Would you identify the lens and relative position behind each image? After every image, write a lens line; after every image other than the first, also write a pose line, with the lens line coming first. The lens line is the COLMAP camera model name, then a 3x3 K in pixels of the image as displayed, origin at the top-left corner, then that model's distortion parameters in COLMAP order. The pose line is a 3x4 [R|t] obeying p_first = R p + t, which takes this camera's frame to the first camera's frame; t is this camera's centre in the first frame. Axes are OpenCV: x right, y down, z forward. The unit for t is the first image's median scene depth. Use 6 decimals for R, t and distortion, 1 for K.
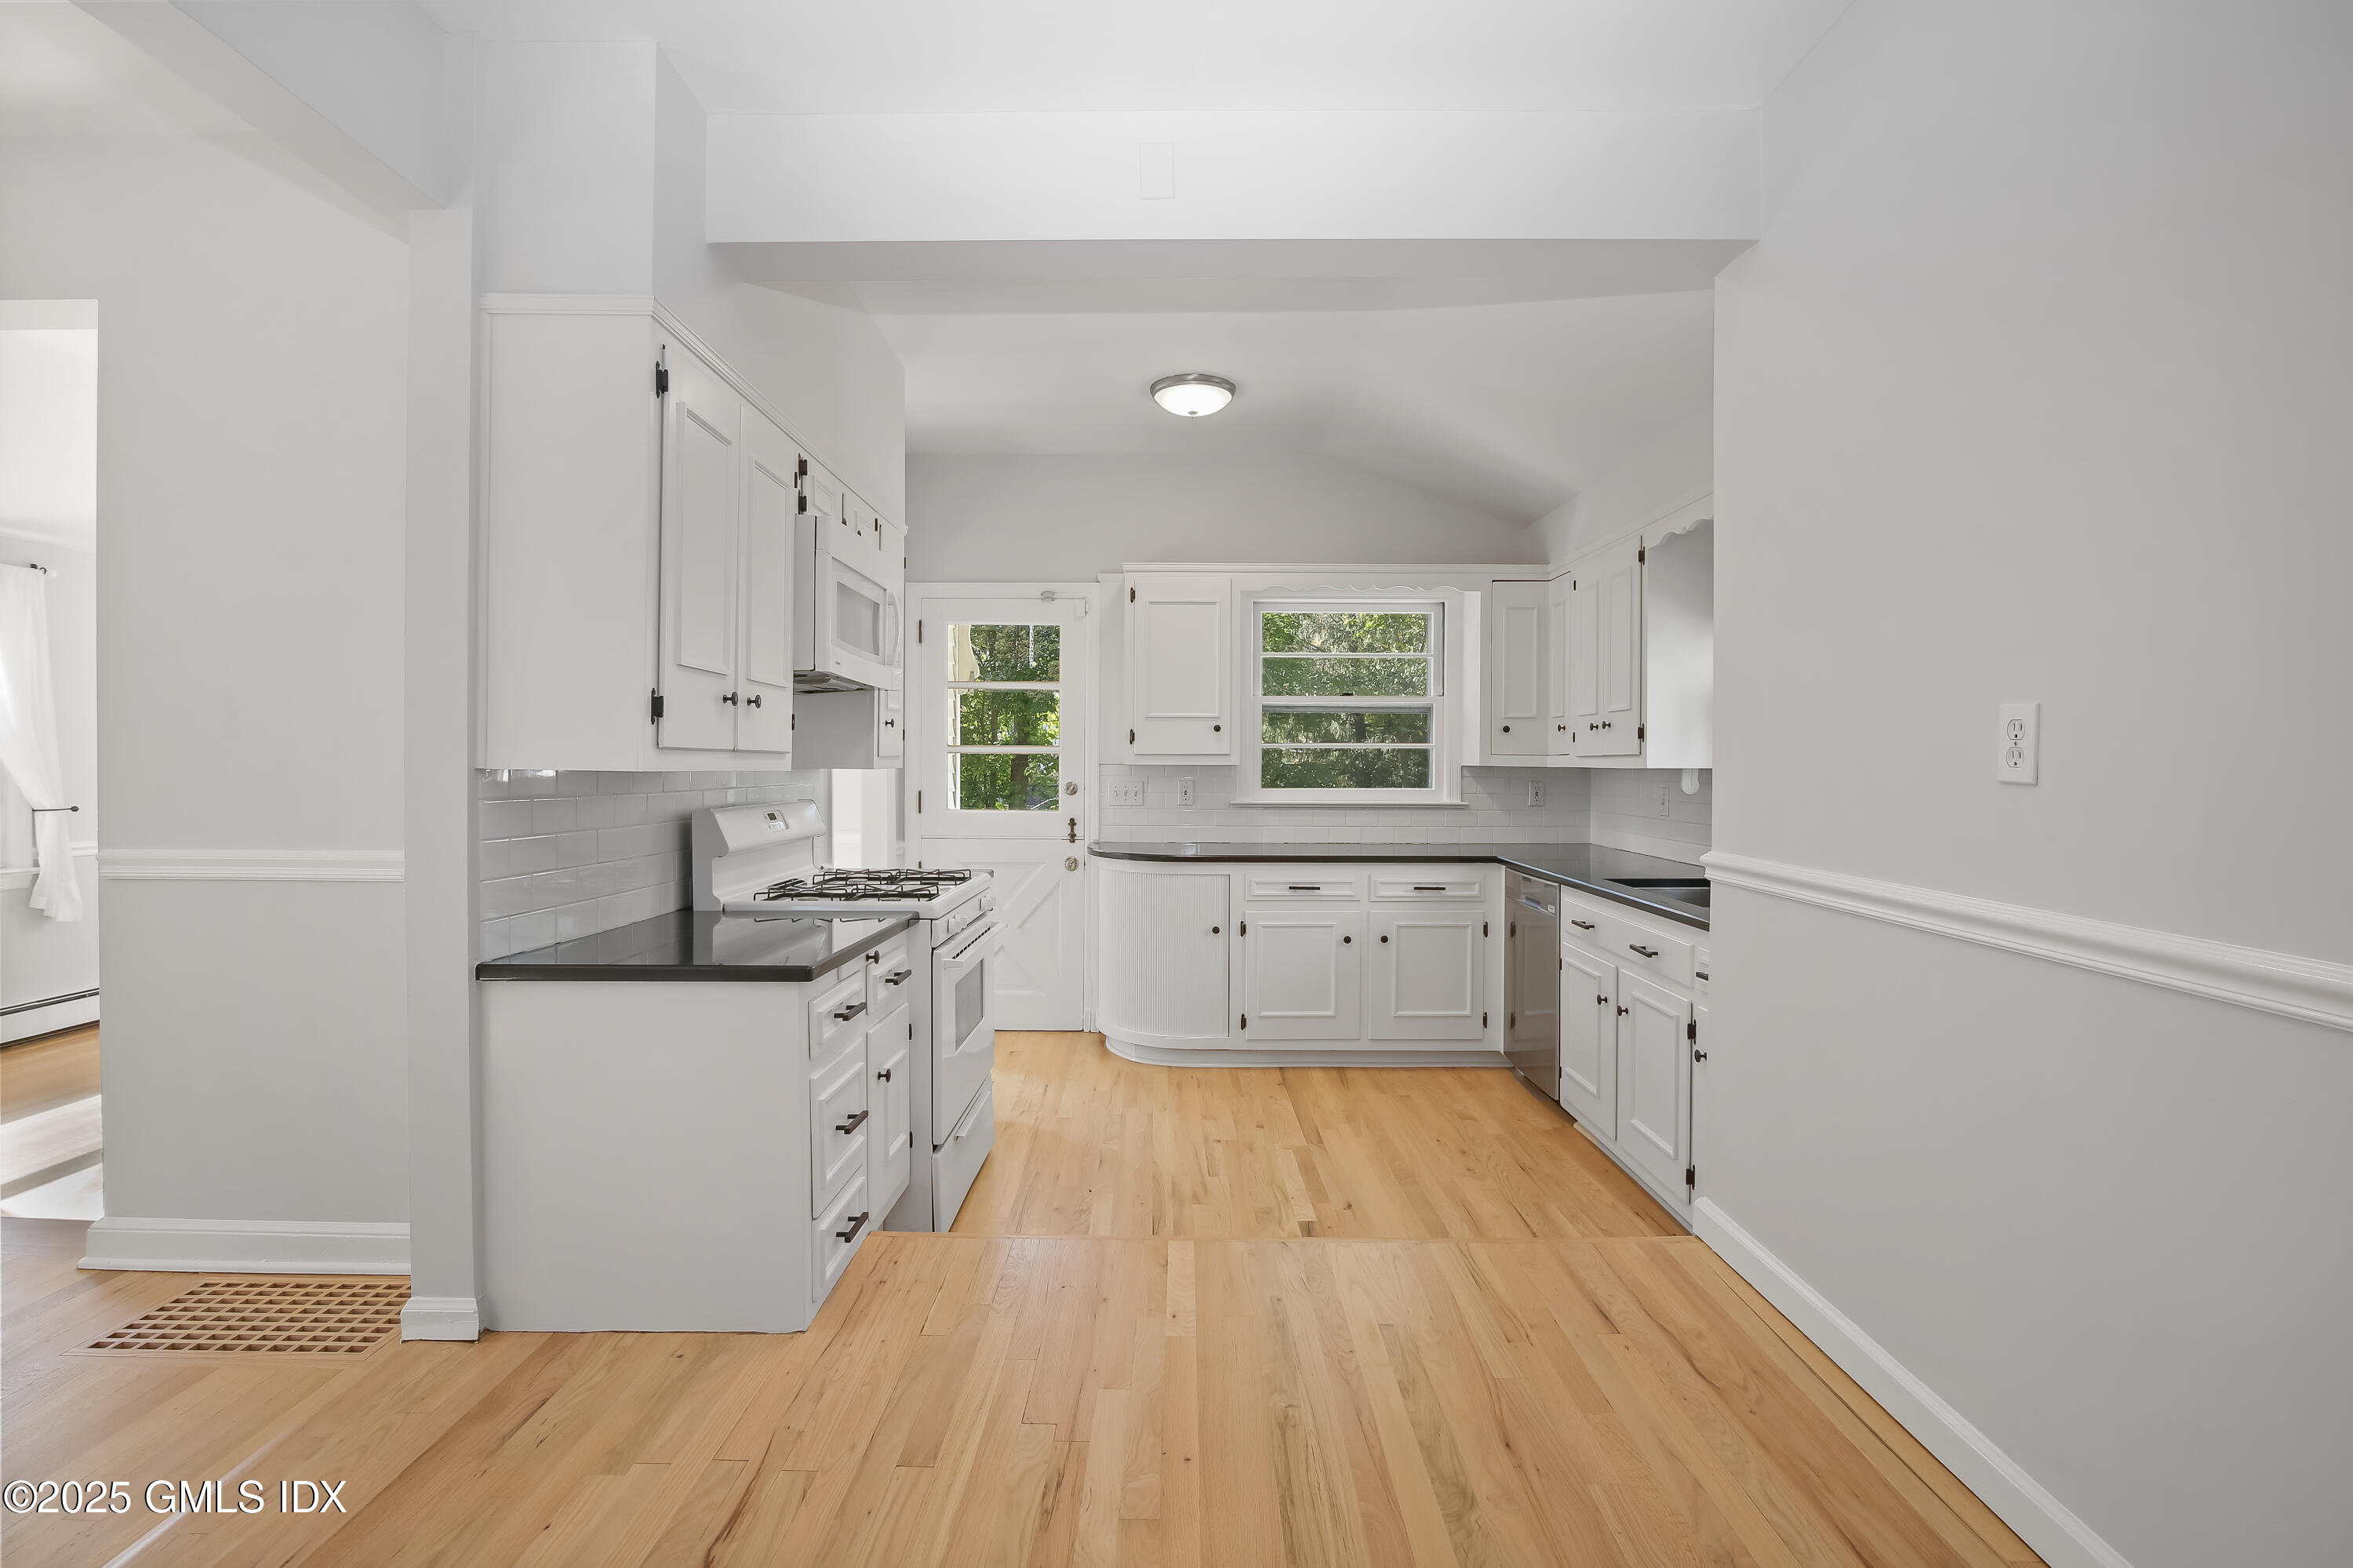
lens RADIAL K [[1074.0, 0, 1171.9], [0, 1074.0, 779.0], [0, 0, 1]] dist [-0.020003, -0.000046]
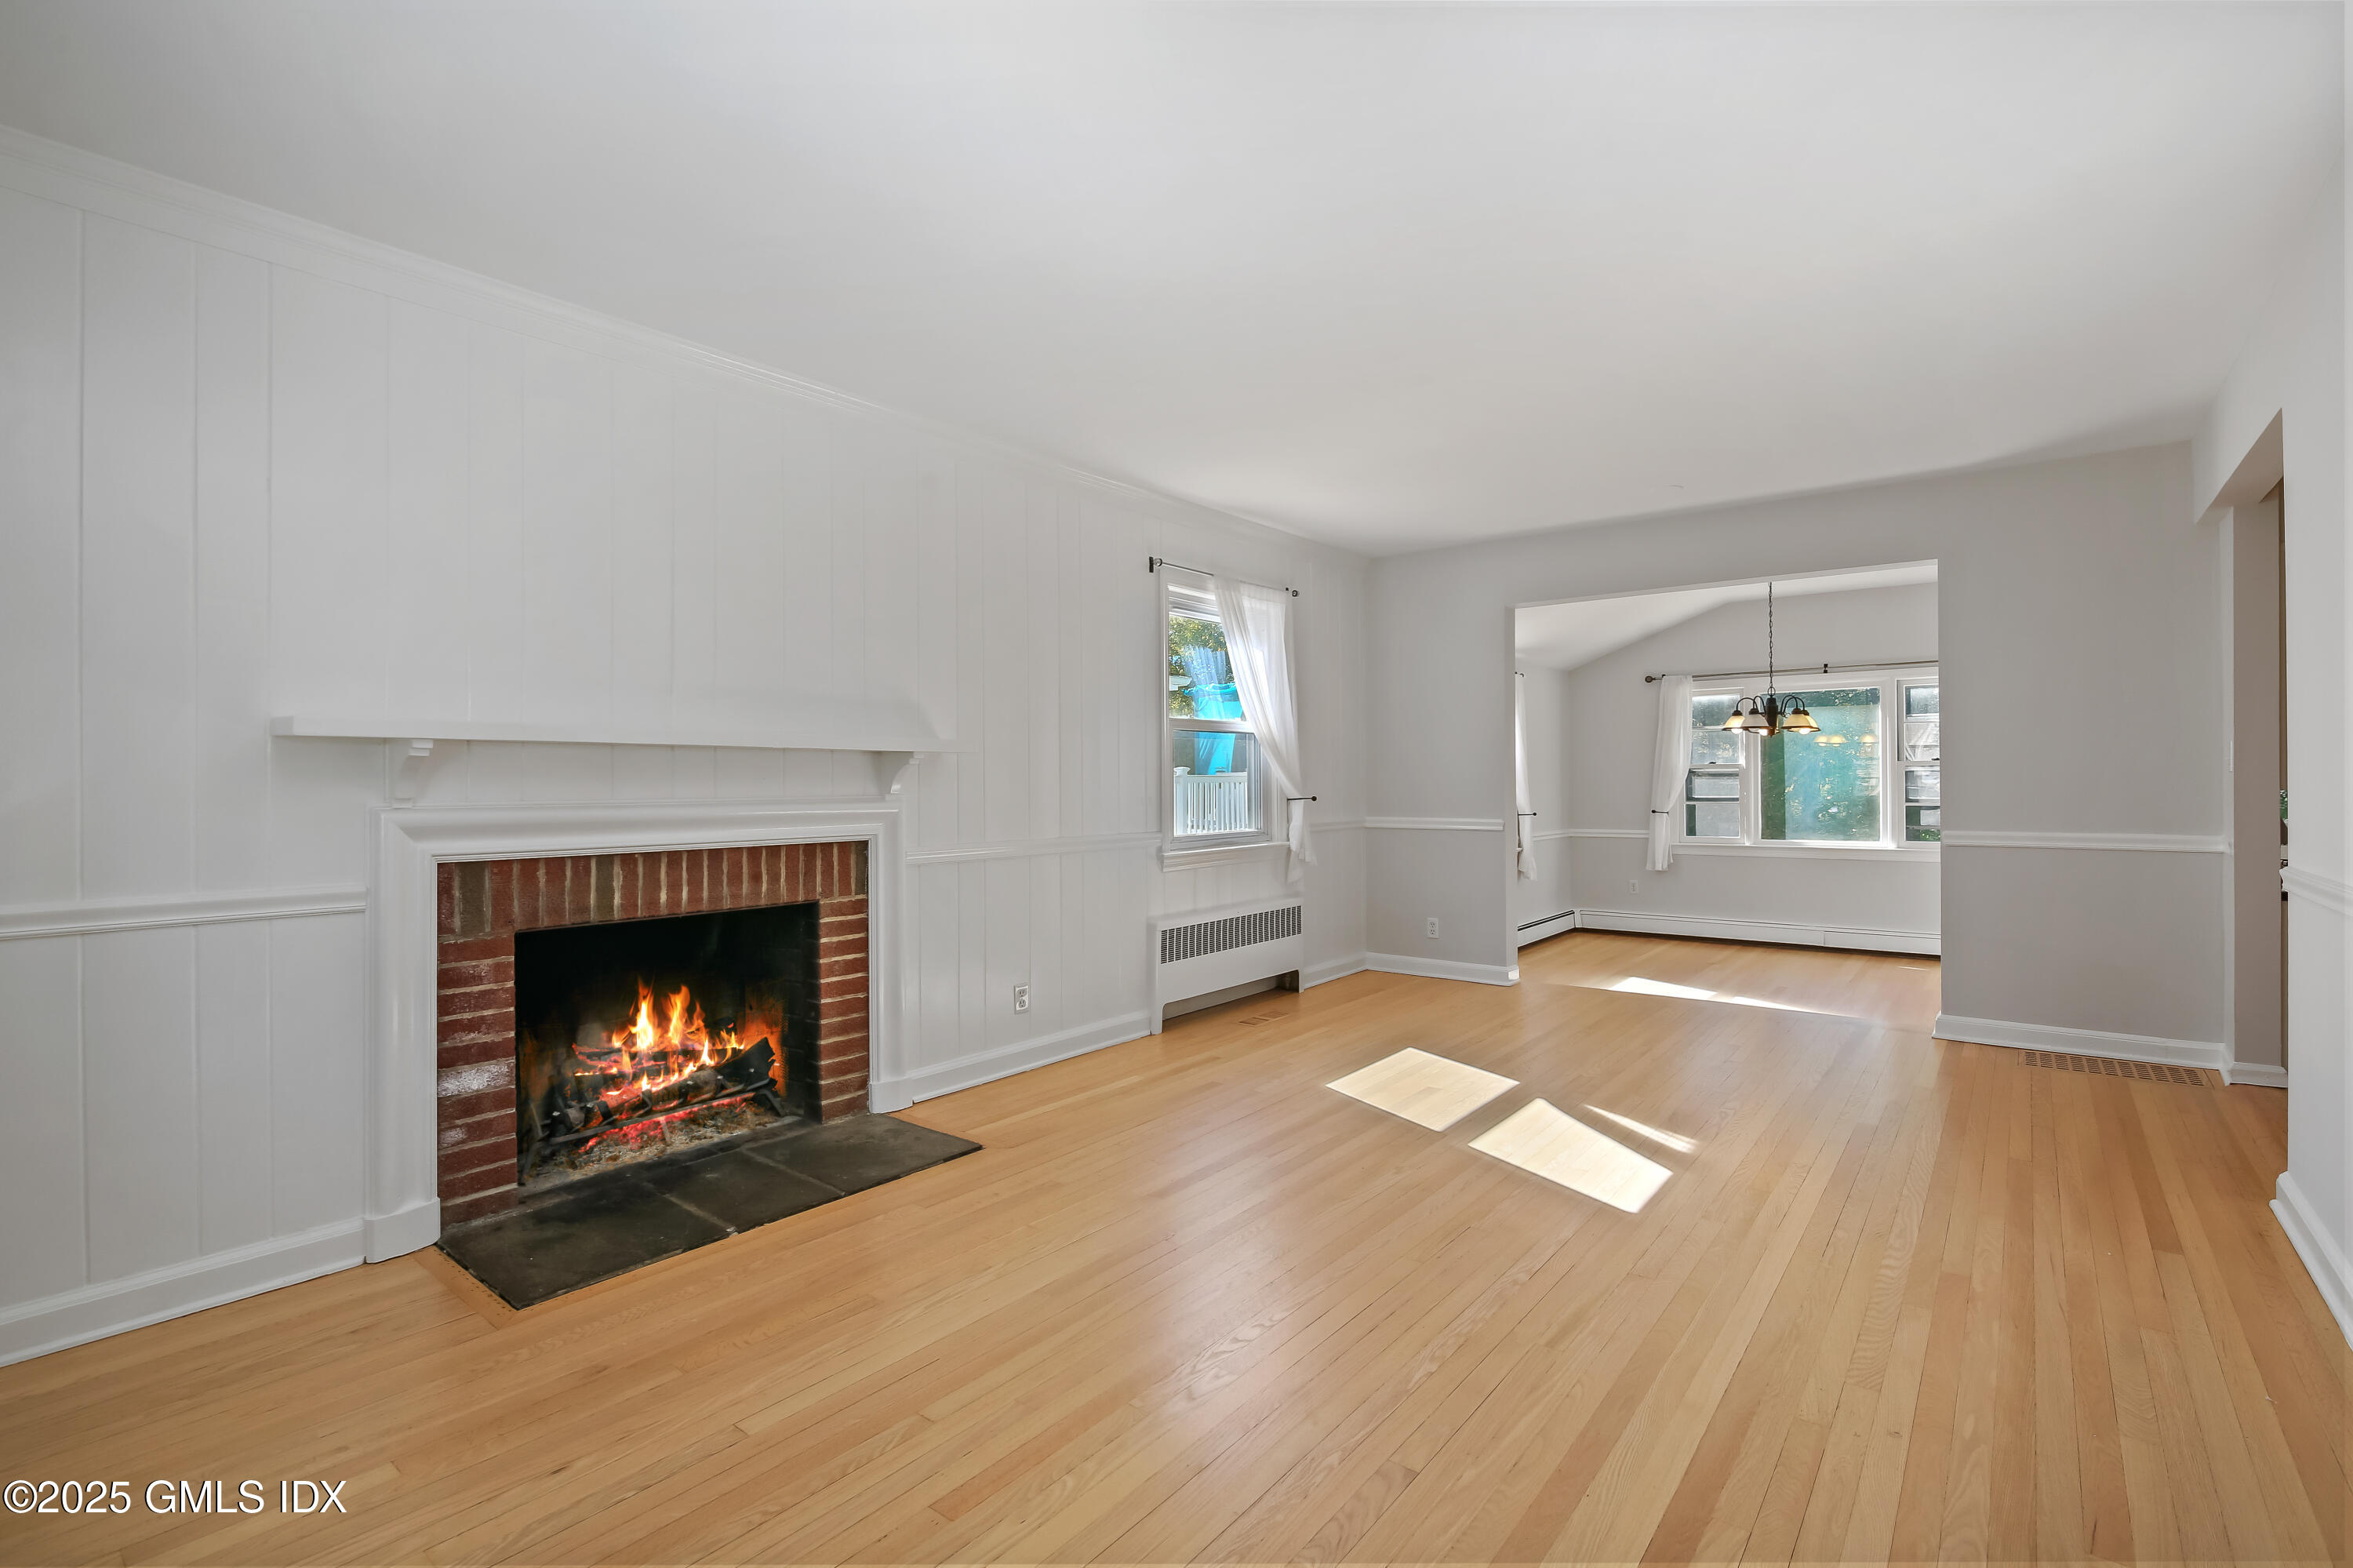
lens RADIAL K [[1074.0, 0, 1174.2], [0, 1074.0, 777.9], [0, 0, 1]] dist [-0.020003, -0.000046]
pose [[0.781890, -0.011837, -0.623303, -0.464242], [0.001489, 0.999852, -0.017120, -0.000931], [0.623414, 0.012458, 0.781793, -0.781028]]
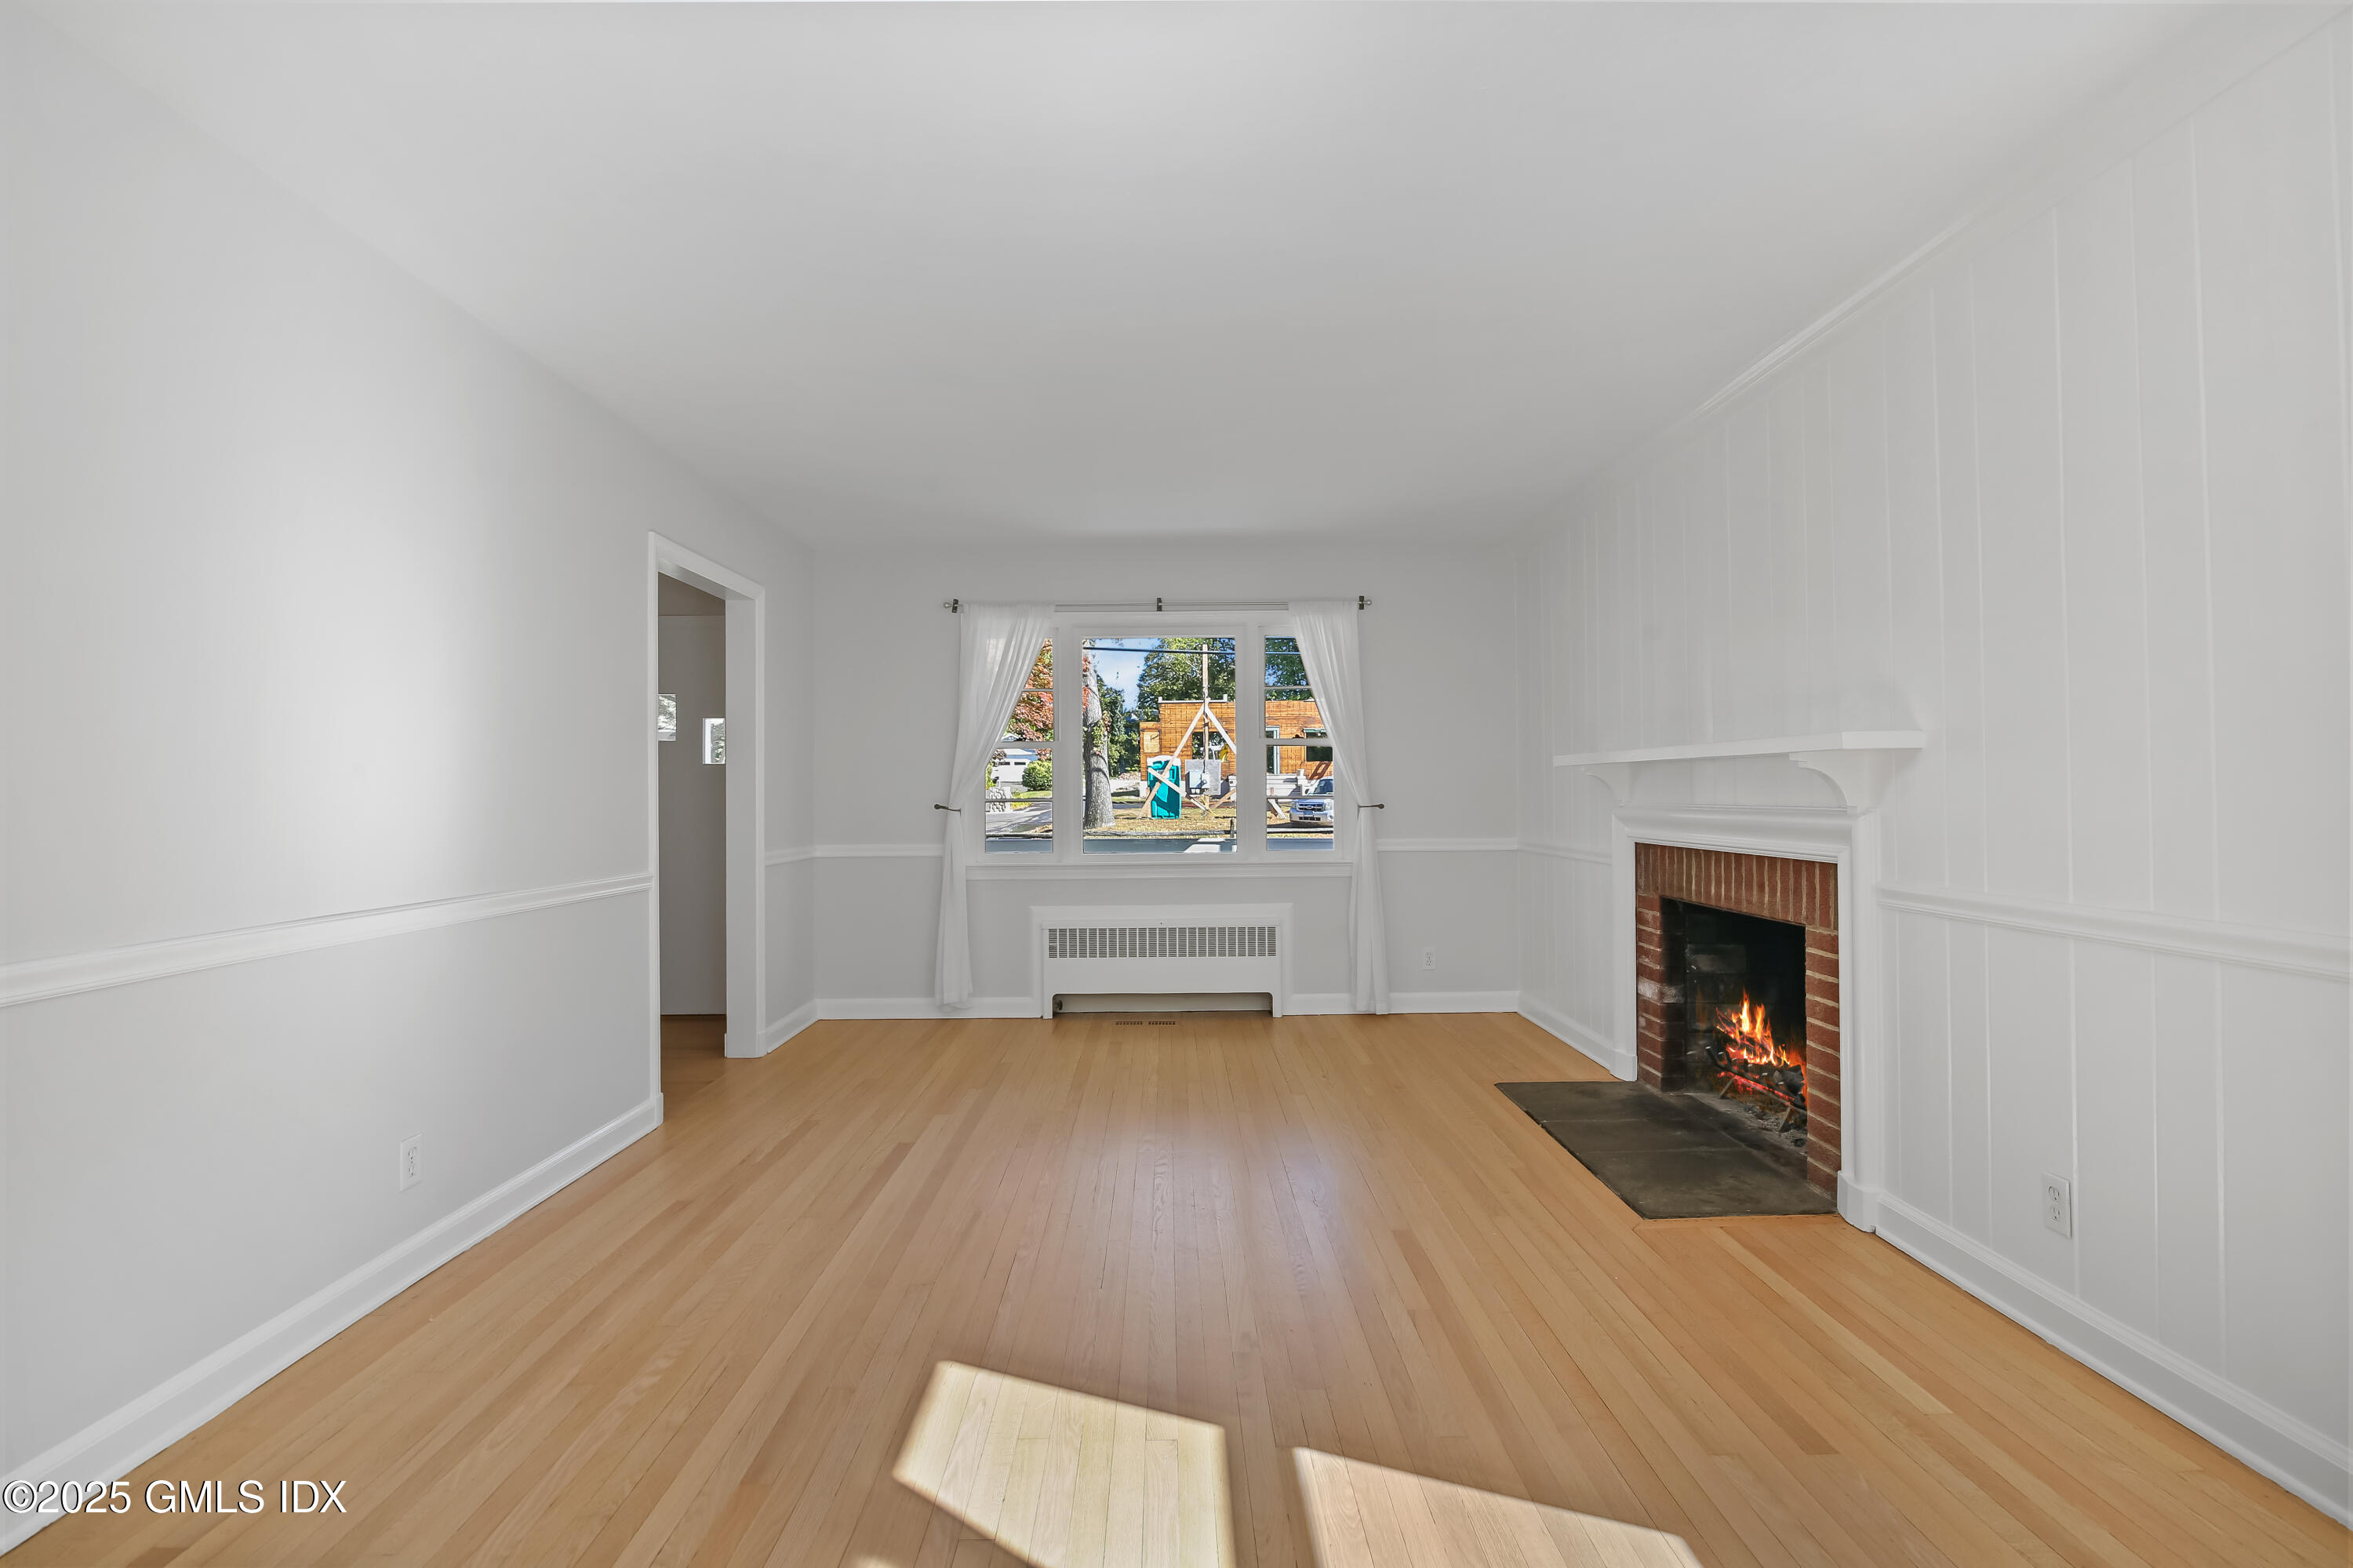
lens RADIAL K [[1074.0, 0, 1173.9], [0, 1074.0, 777.9], [0, 0, 1]] dist [-0.020003, -0.000046]
pose [[-0.999956, 0.002423, -0.009092, -0.755944], [0.002425, 0.999997, -0.000161, -0.021585], [0.009091, -0.000183, -0.999959, 0.391833]]
